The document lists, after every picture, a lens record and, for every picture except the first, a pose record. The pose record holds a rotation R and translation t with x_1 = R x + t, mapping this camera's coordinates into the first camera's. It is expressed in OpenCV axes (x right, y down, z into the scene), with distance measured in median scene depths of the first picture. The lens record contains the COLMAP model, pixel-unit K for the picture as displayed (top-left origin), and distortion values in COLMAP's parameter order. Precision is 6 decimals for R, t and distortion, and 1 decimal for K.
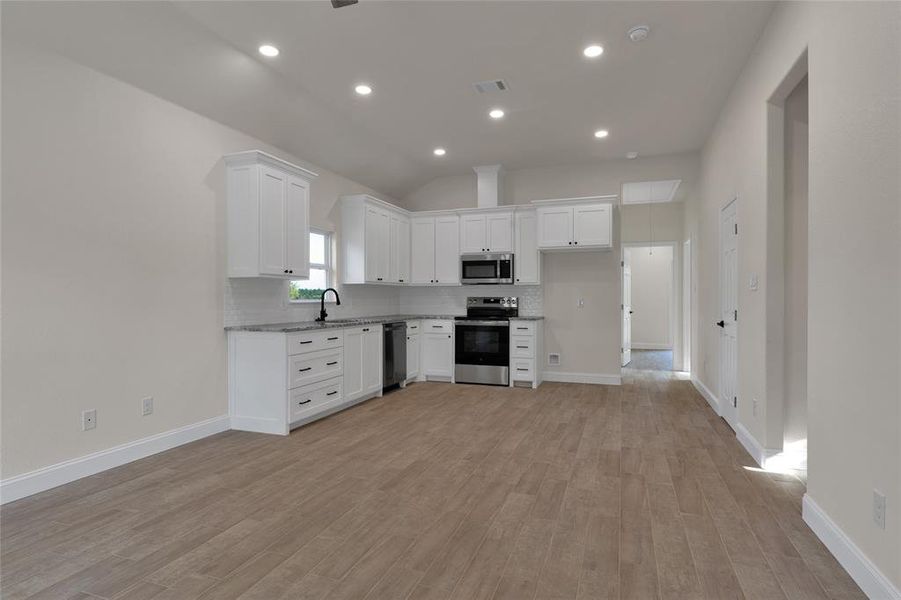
lens RADIAL K [[470.7, 0, 455.9], [0, 470.7, 299.2], [0, 0, 1]] dist [0.005664, 0.000026]
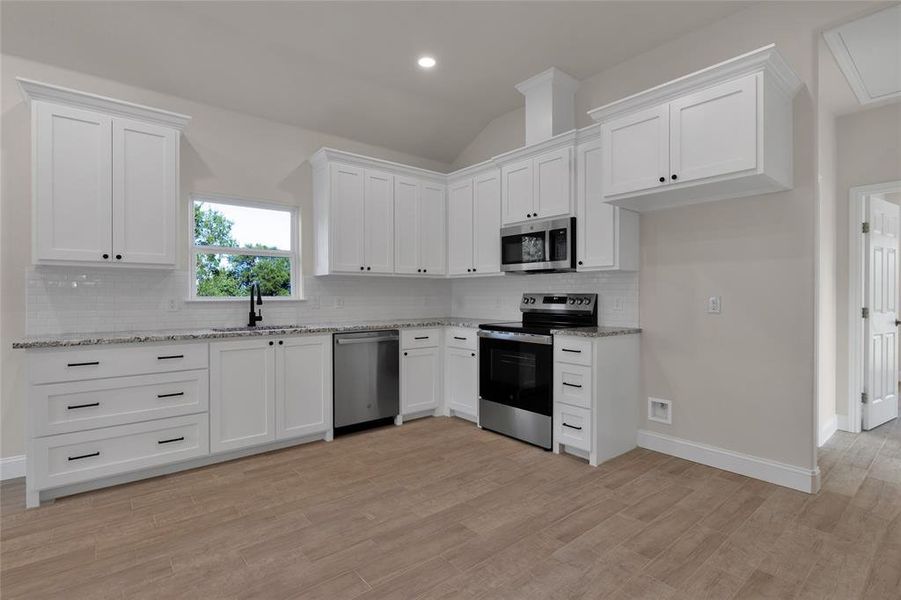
lens RADIAL K [[428.6, 0, 460.9], [0, 428.6, 297.7], [0, 0, 1]] dist [-0.008169, 0.001038]
pose [[0.862227, 0.001826, -0.506518, 0.289577], [-0.000646, 0.999997, 0.002506, -0.000258], [0.506521, -0.001834, 0.862225, 0.524932]]
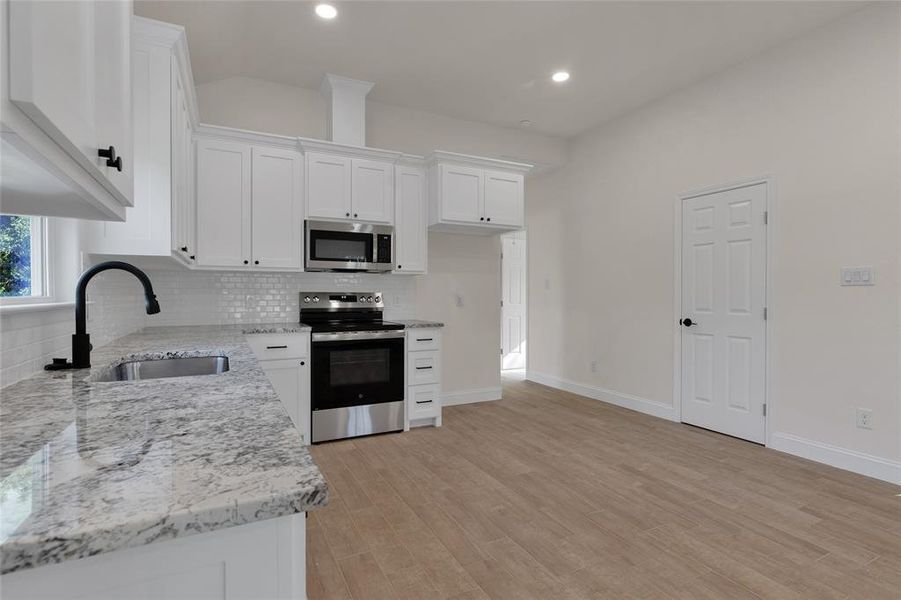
lens RADIAL K [[438.2, 0, 447.3], [0, 438.2, 296.6], [0, 0, 1]] dist [0.001867, 0.000136]
pose [[0.700880, -0.002593, 0.713274, -0.282321], [0.002301, 0.999996, 0.001375, 0.000743], [-0.713275, 0.000678, 0.700884, 0.561622]]
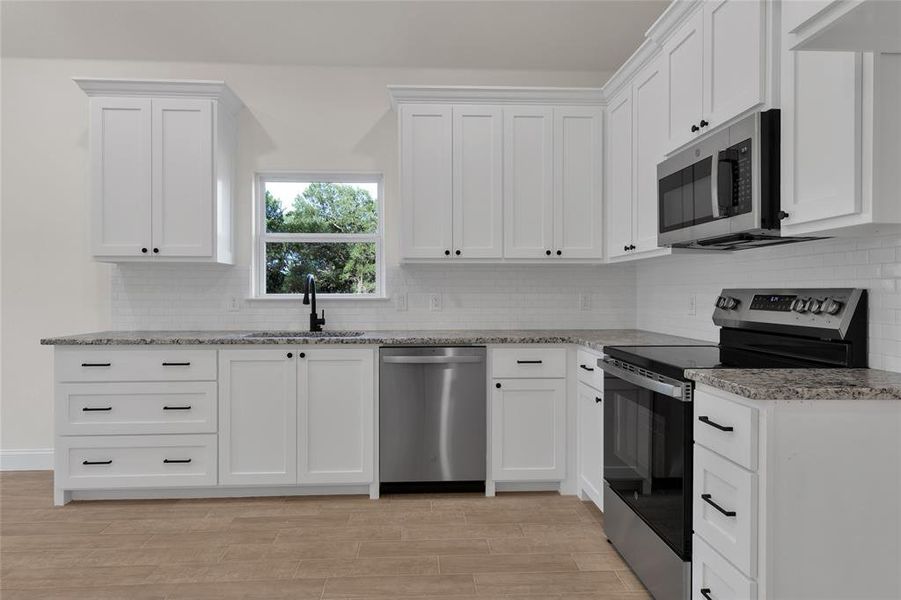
lens RADIAL K [[532.0, 0, 459.8], [0, 532.0, 295.2], [0, 0, 1]] dist [0.008681, -0.001522]
pose [[0.381040, 0.004174, -0.924549, 0.342706], [-0.002589, 0.999991, 0.003448, -0.000973], [0.924555, 0.001079, 0.381048, 0.809097]]
